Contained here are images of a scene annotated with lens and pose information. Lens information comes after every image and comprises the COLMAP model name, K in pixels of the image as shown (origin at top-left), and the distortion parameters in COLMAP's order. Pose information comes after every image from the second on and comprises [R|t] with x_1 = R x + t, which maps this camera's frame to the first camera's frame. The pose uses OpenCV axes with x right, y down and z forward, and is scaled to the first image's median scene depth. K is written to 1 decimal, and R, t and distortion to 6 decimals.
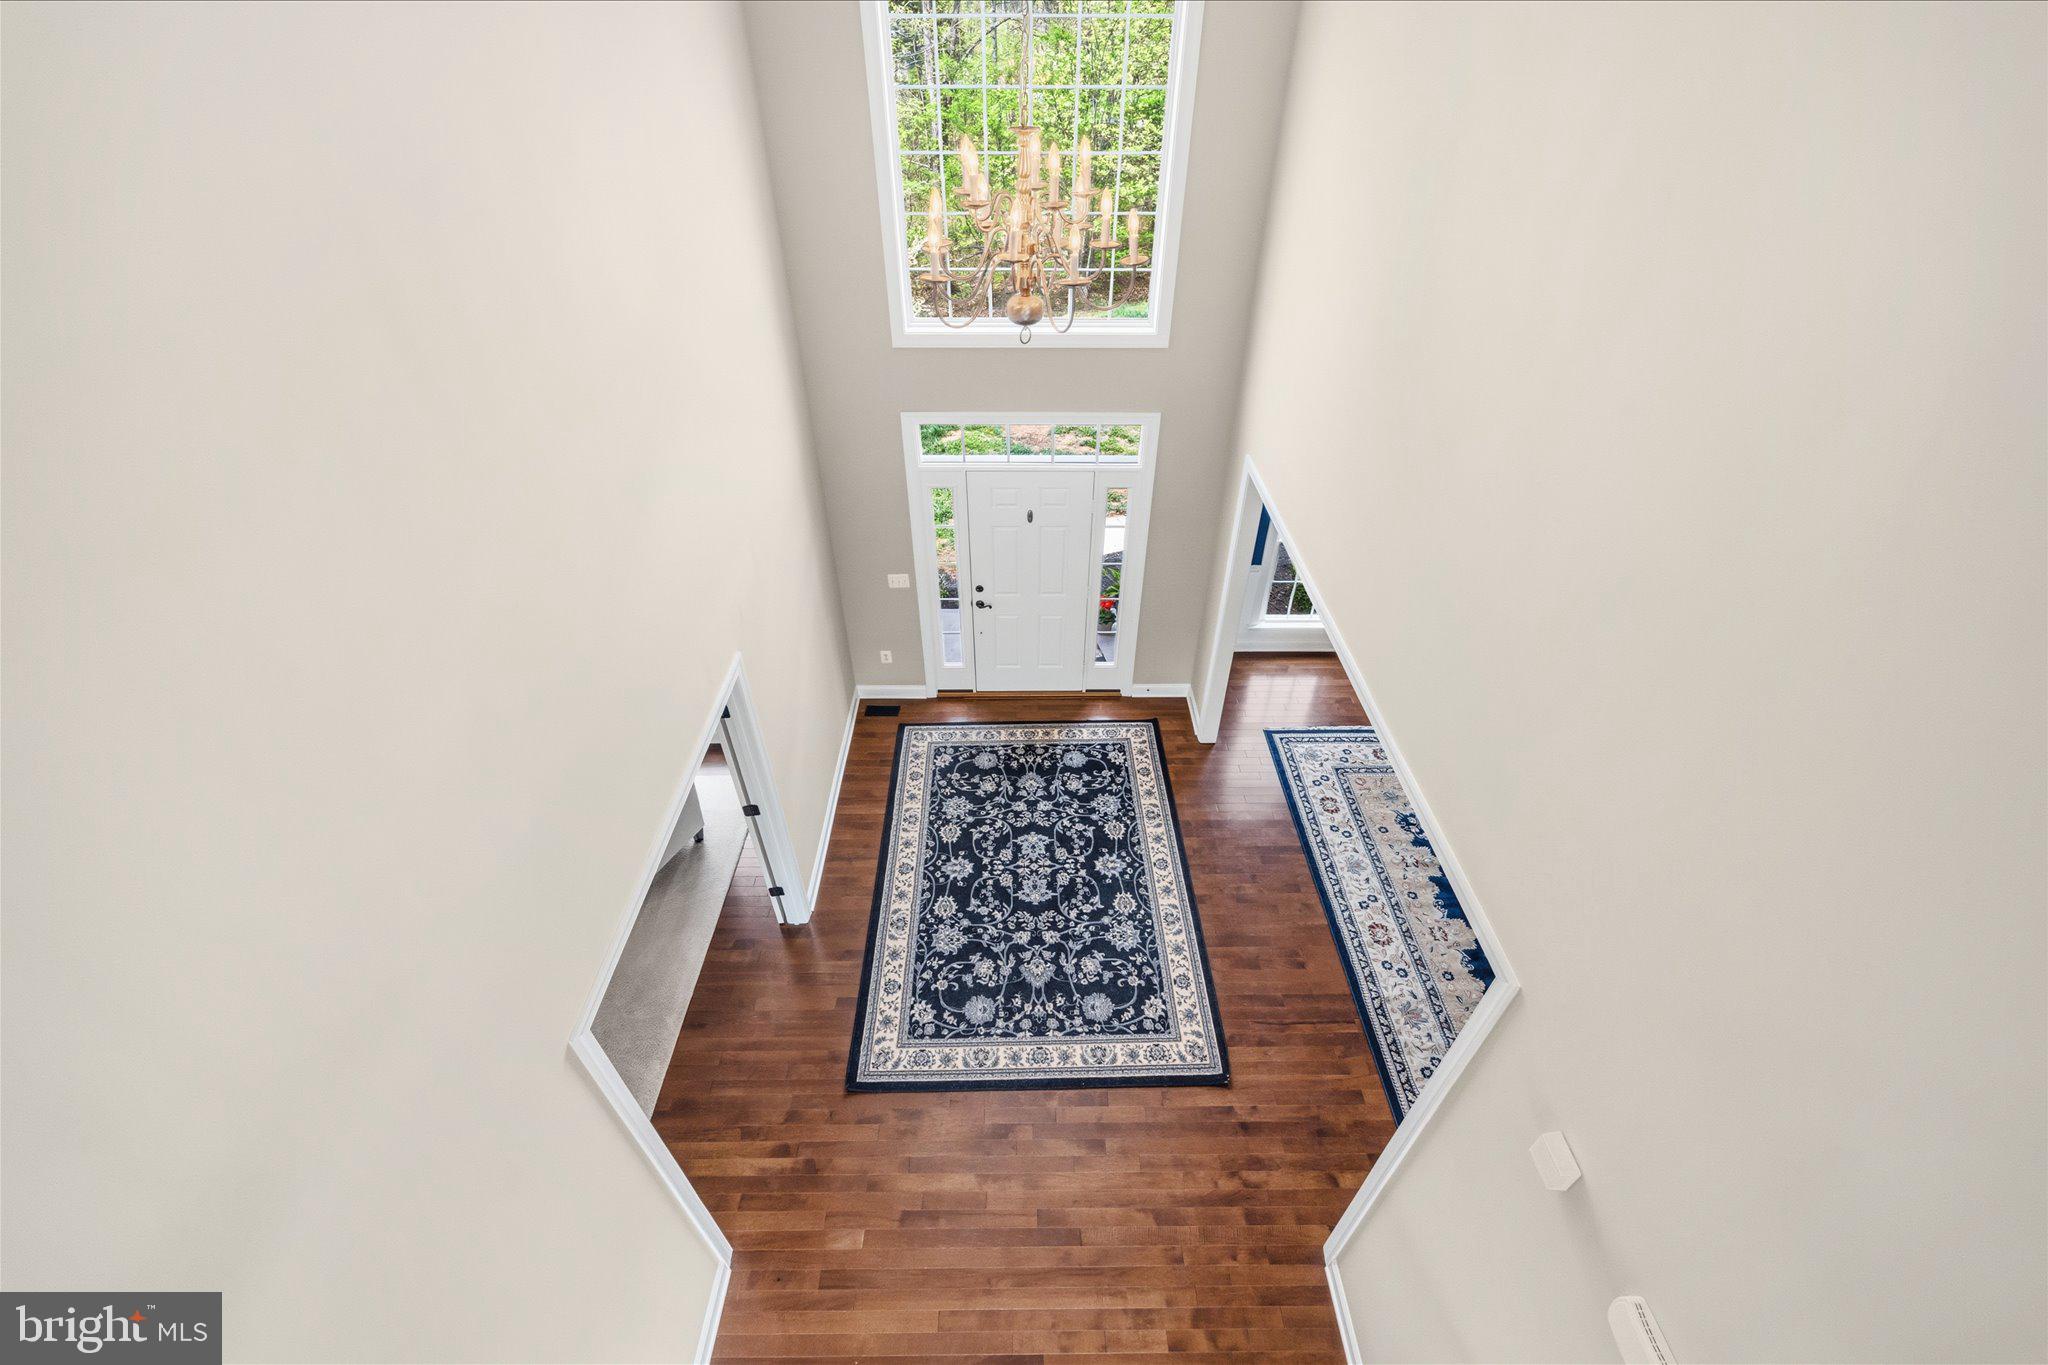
lens RADIAL K [[832.0, 0, 1031.4], [0, 832.0, 685.2], [0, 0, 1]] dist [0.004288, 0.000189]
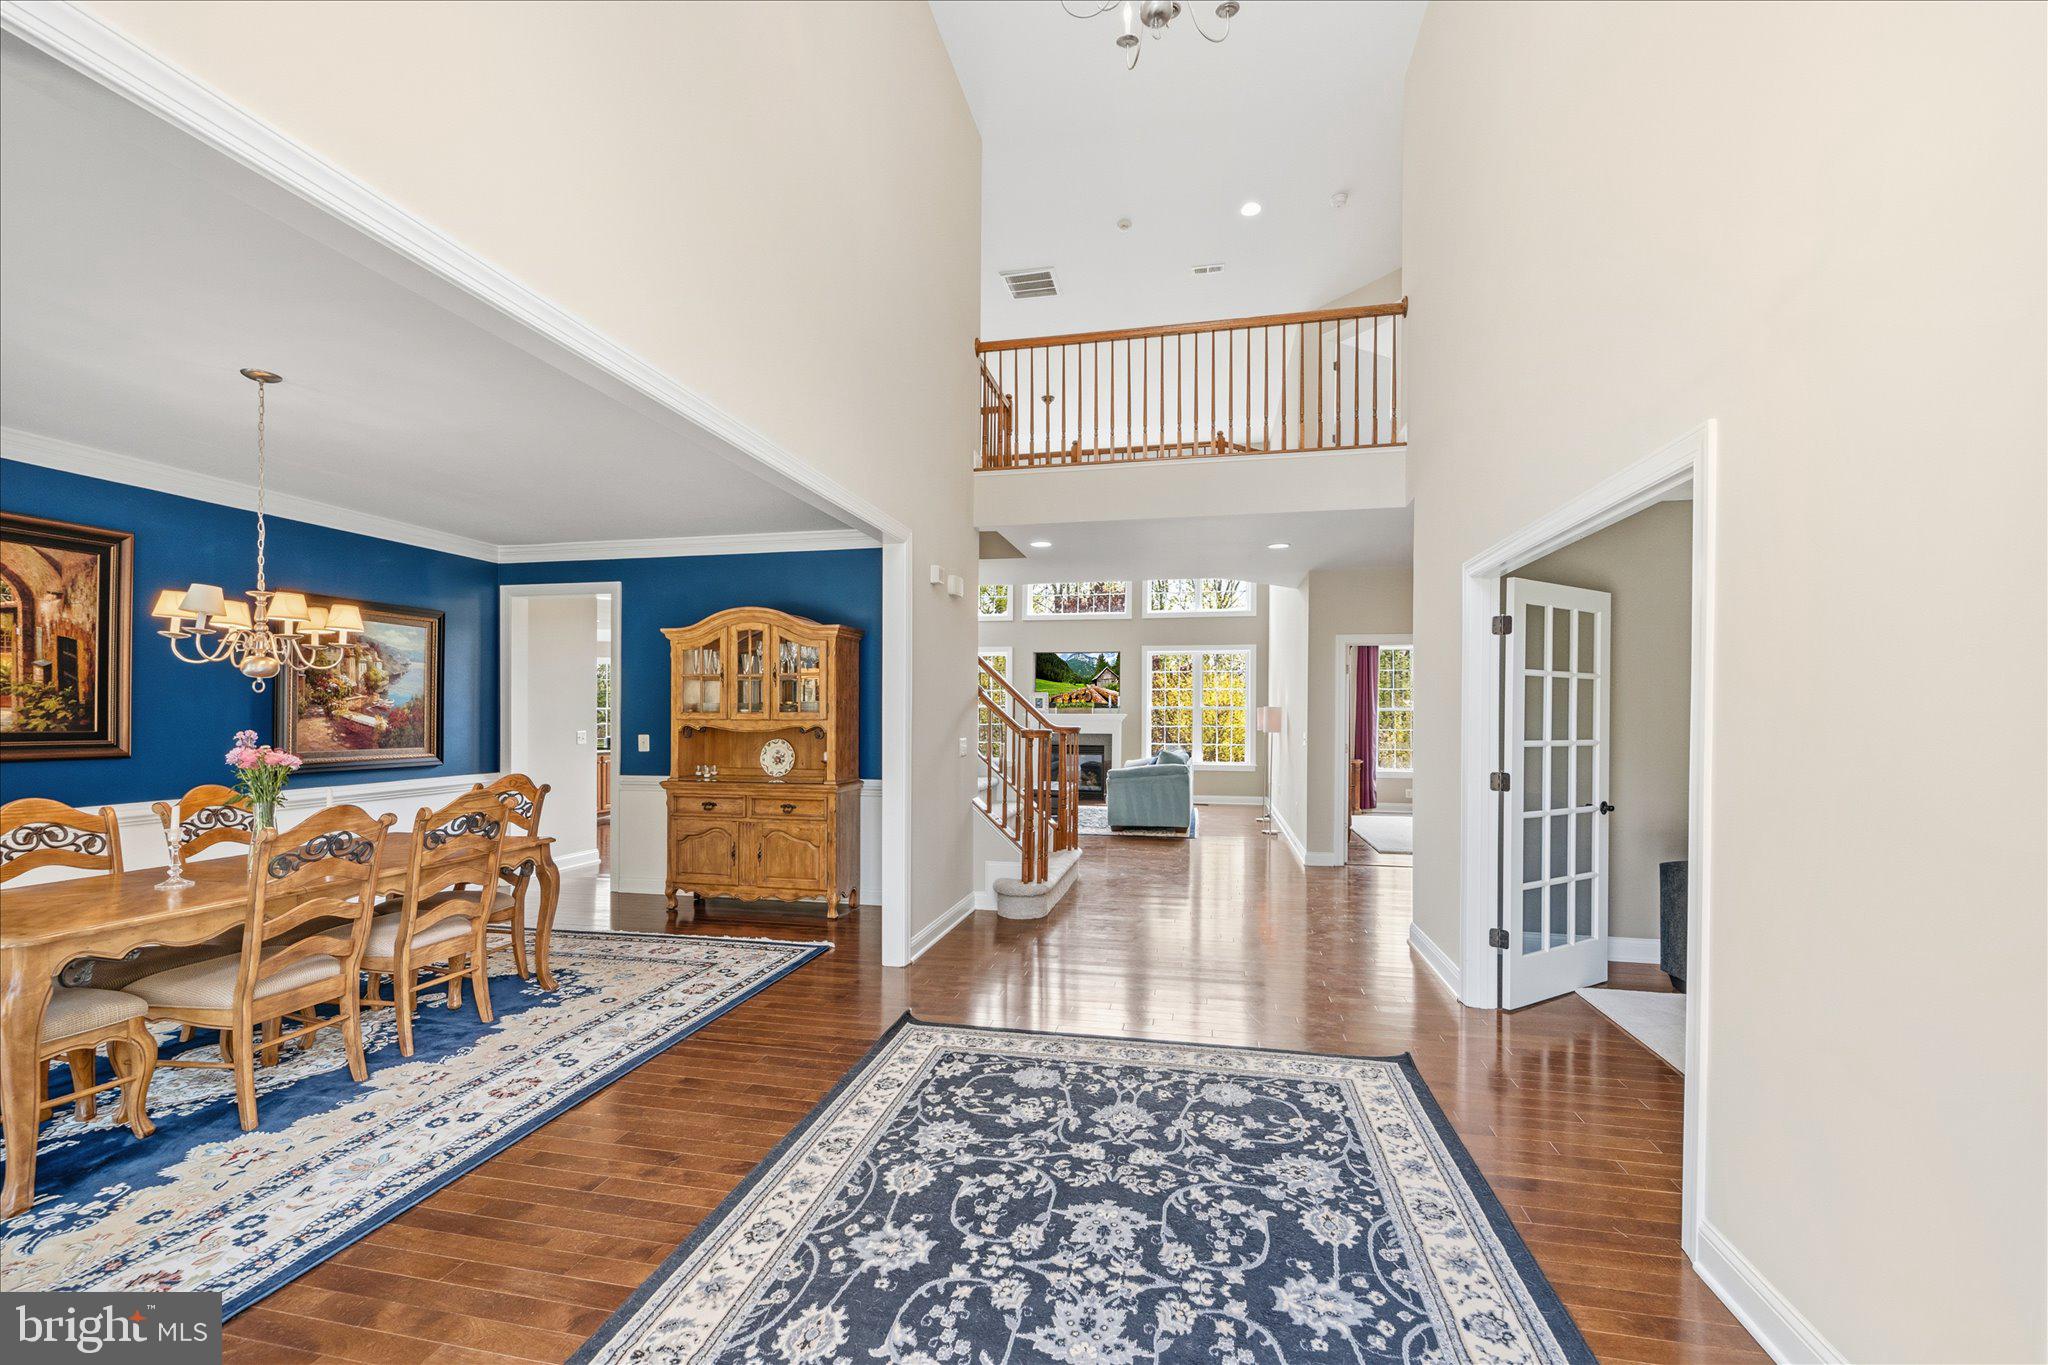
lens RADIAL K [[832.0, 0, 1033.8], [0, 832.0, 700.8], [0, 0, 1]] dist [0.004288, 0.000189]
pose [[-0.976737, -0.000420, 0.214441, -0.052396], [0.132730, 0.784240, 0.606095, -0.215811], [-0.168427, 0.620458, -0.765940, 1.259015]]
